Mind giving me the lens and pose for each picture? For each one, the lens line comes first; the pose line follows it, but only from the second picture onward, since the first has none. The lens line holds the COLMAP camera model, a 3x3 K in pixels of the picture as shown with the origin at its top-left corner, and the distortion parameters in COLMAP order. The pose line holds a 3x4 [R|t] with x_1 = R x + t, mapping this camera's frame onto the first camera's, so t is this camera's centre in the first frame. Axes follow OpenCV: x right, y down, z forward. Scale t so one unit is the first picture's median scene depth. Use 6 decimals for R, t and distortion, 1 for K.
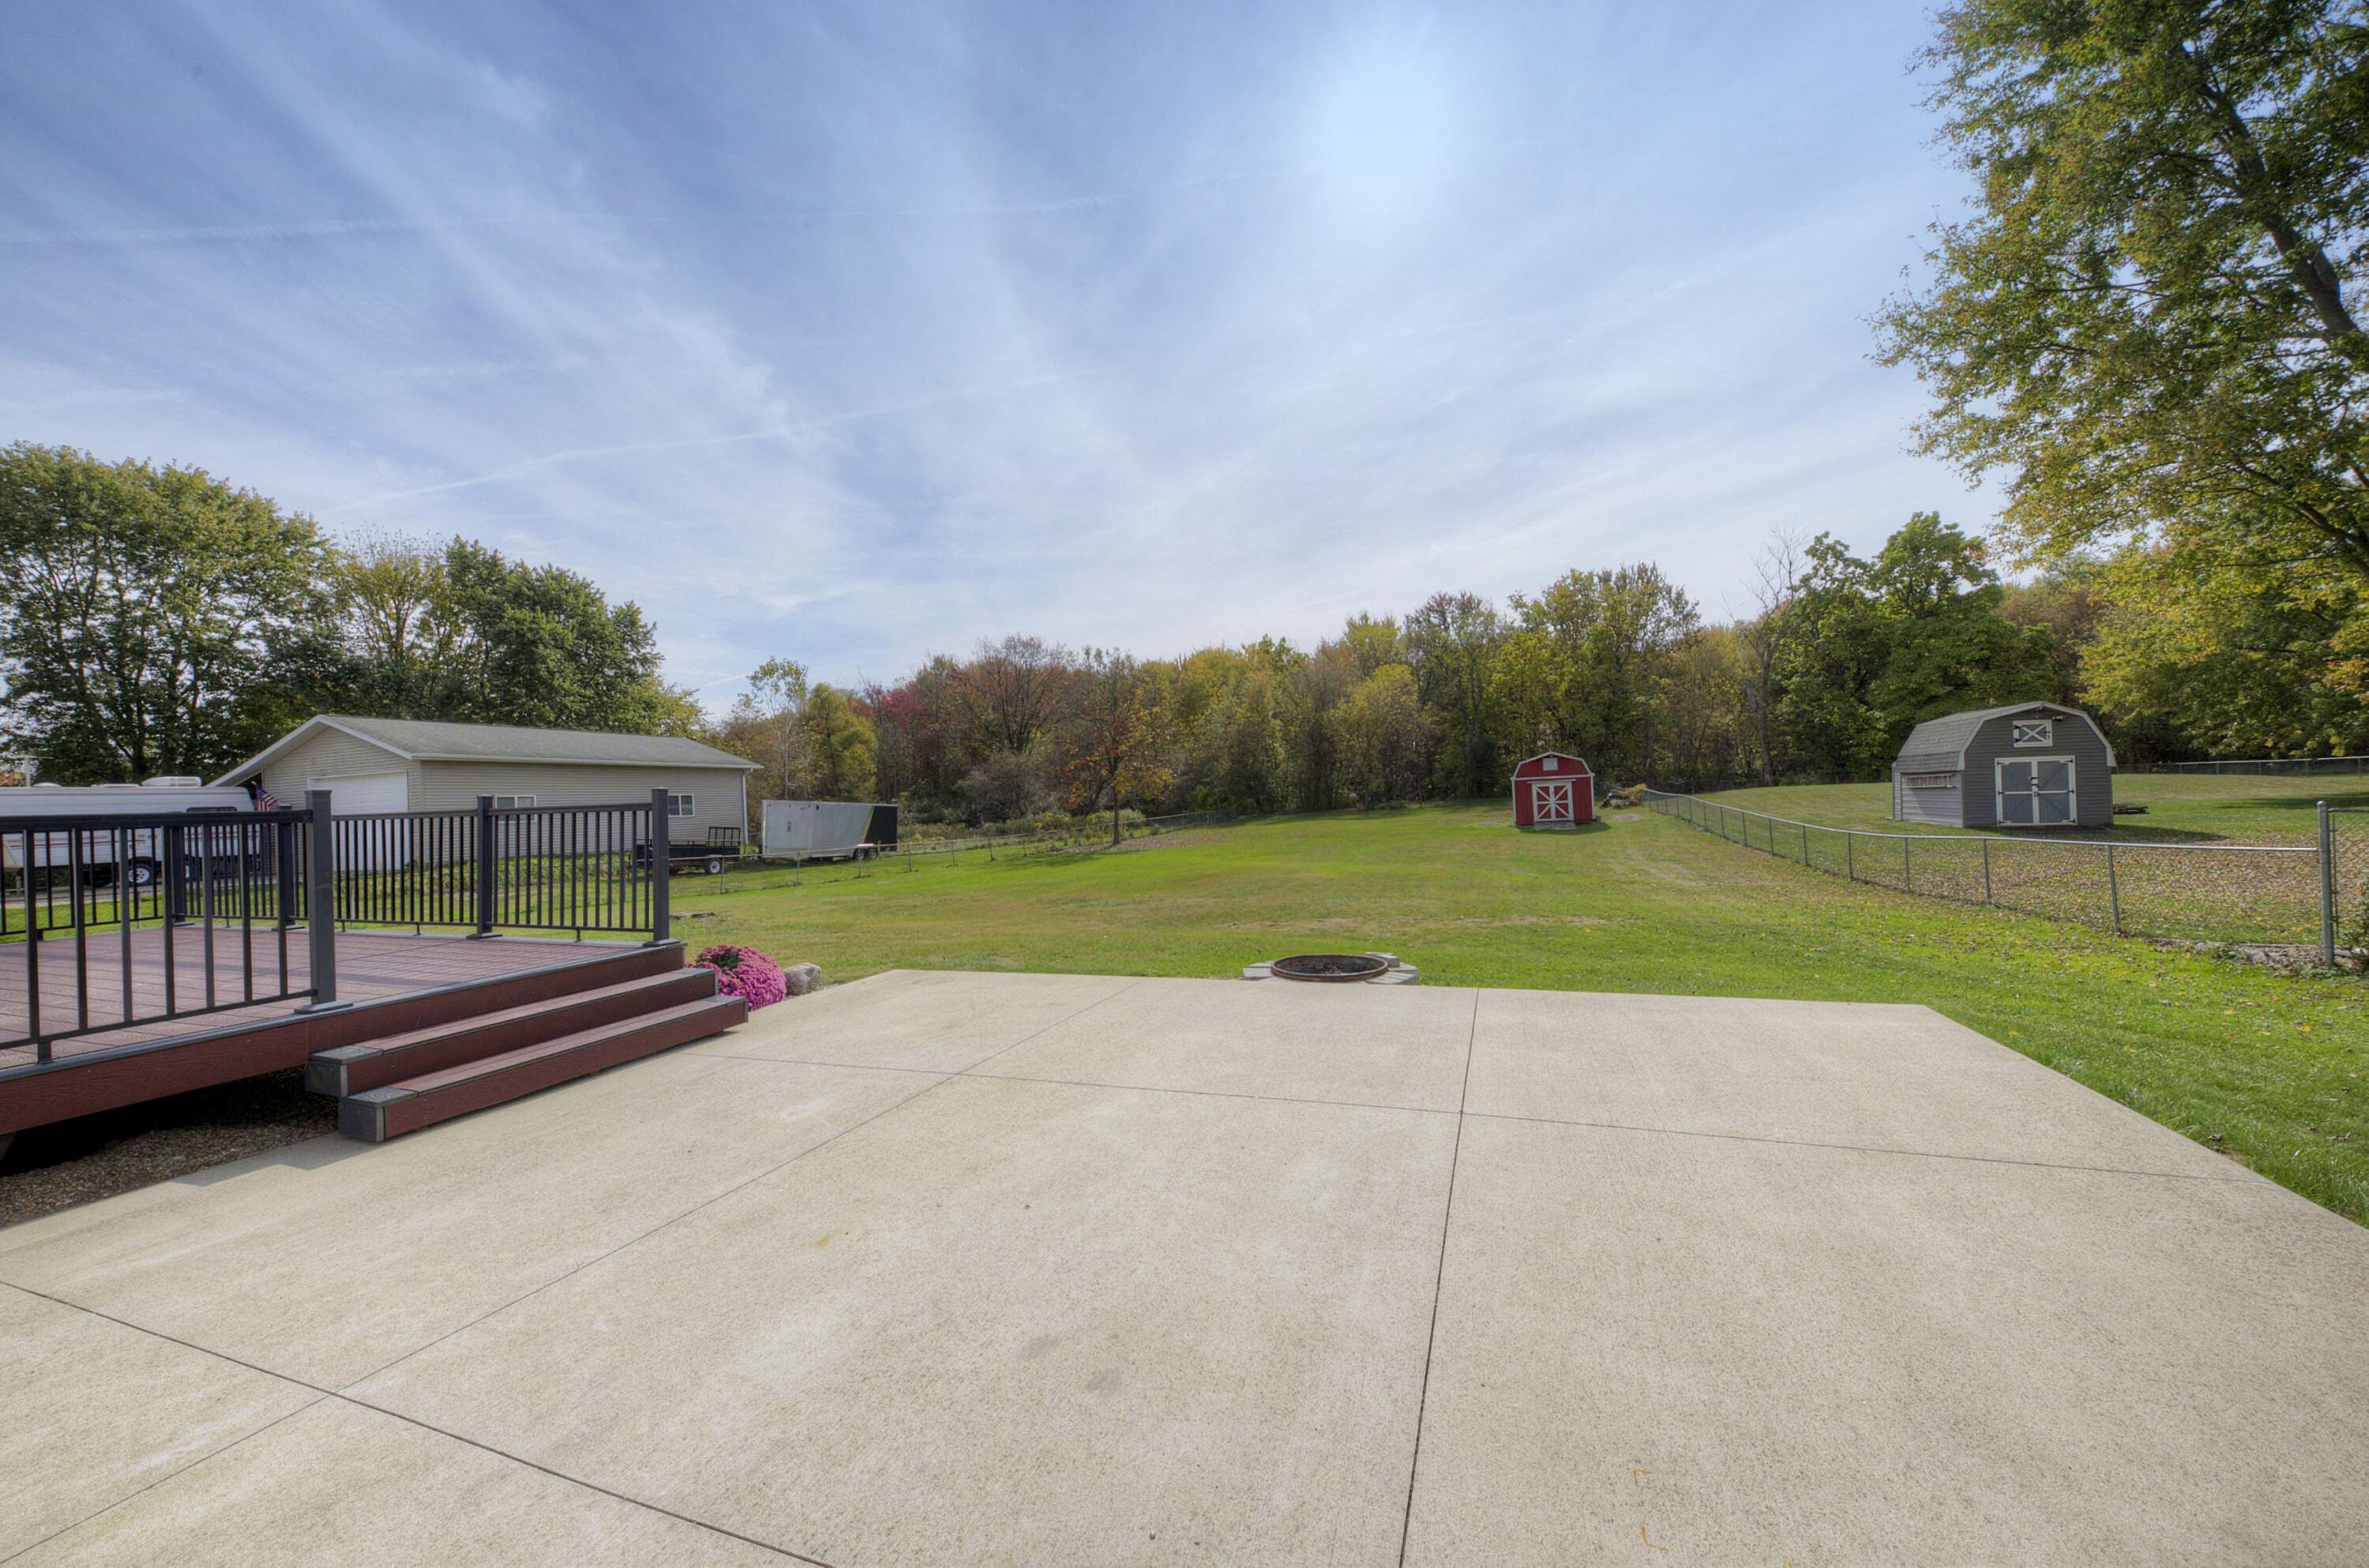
lens RADIAL K [[824.1, 0, 1180.1], [0, 824.1, 765.6], [0, 0, 1]] dist [0.001657, -0.000053]
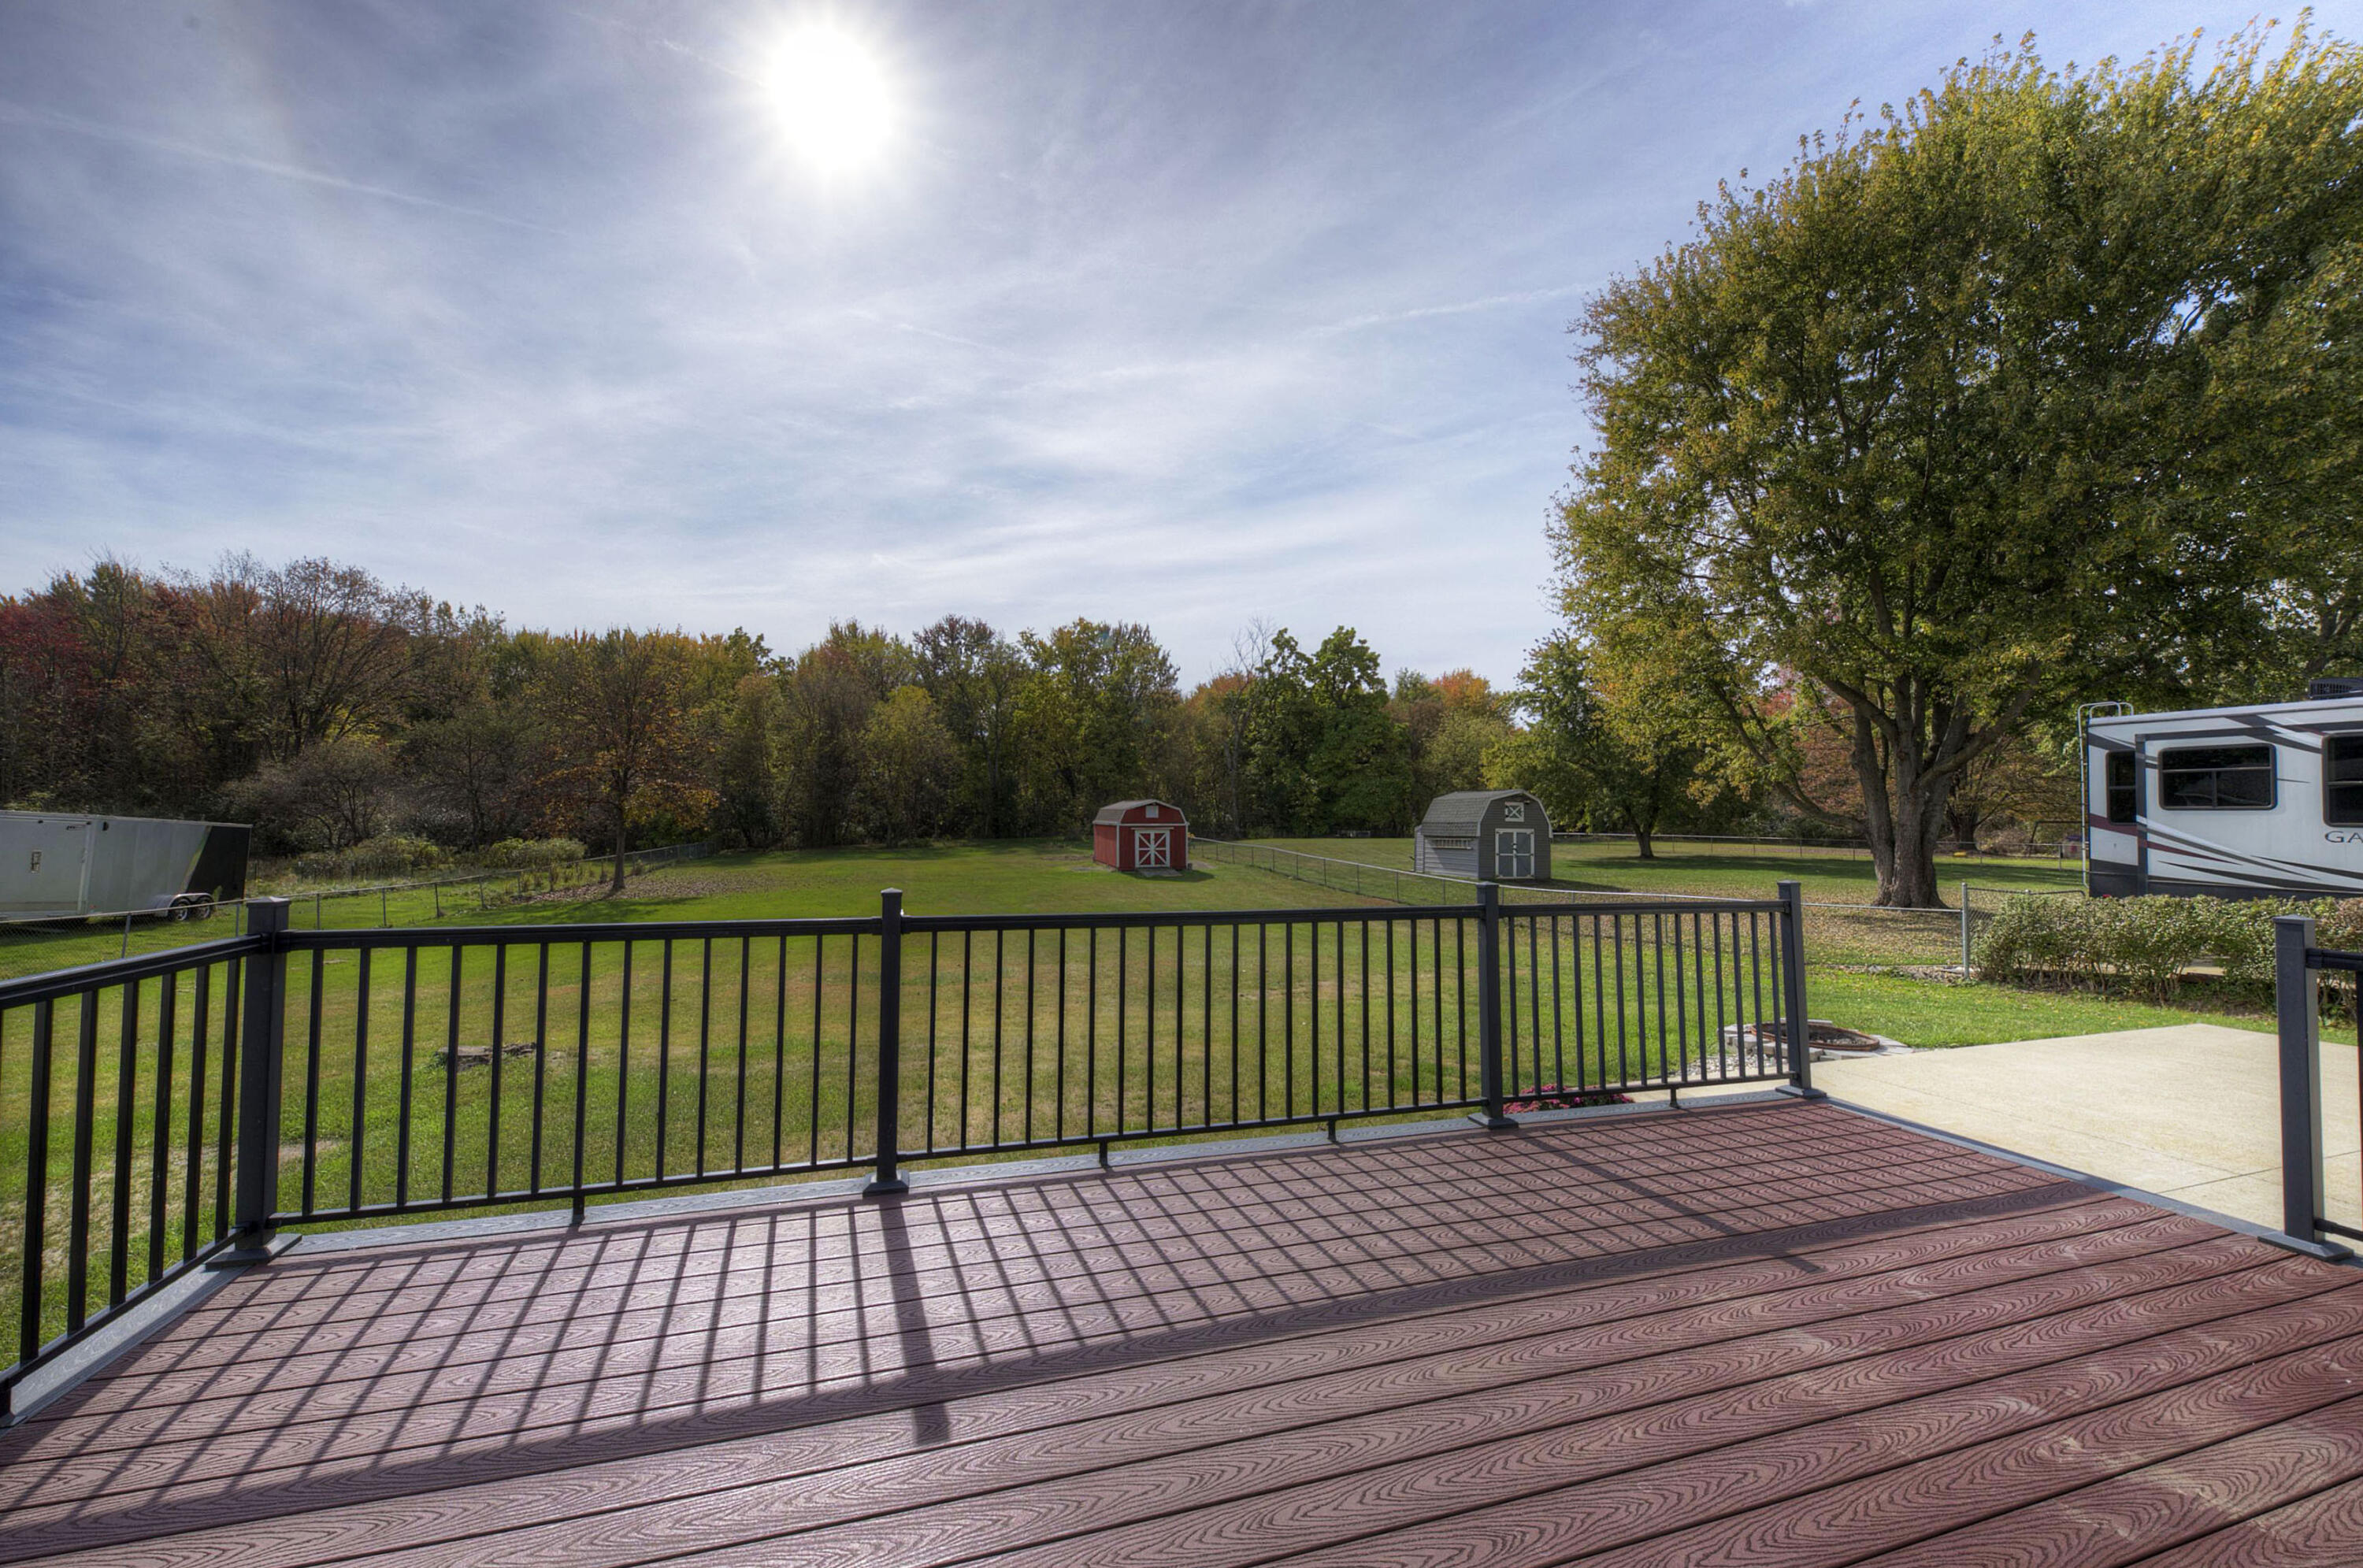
lens RADIAL K [[892.8, 0, 1177.2], [0, 892.8, 786.6], [0, 0, 1]] dist [-0.003203, -0.000283]
pose [[0.792142, 0.067532, 0.606589, -0.116406], [-0.060733, 0.997649, -0.031758, 0.000219], [-0.607308, -0.011683, 0.794381, 0.054539]]
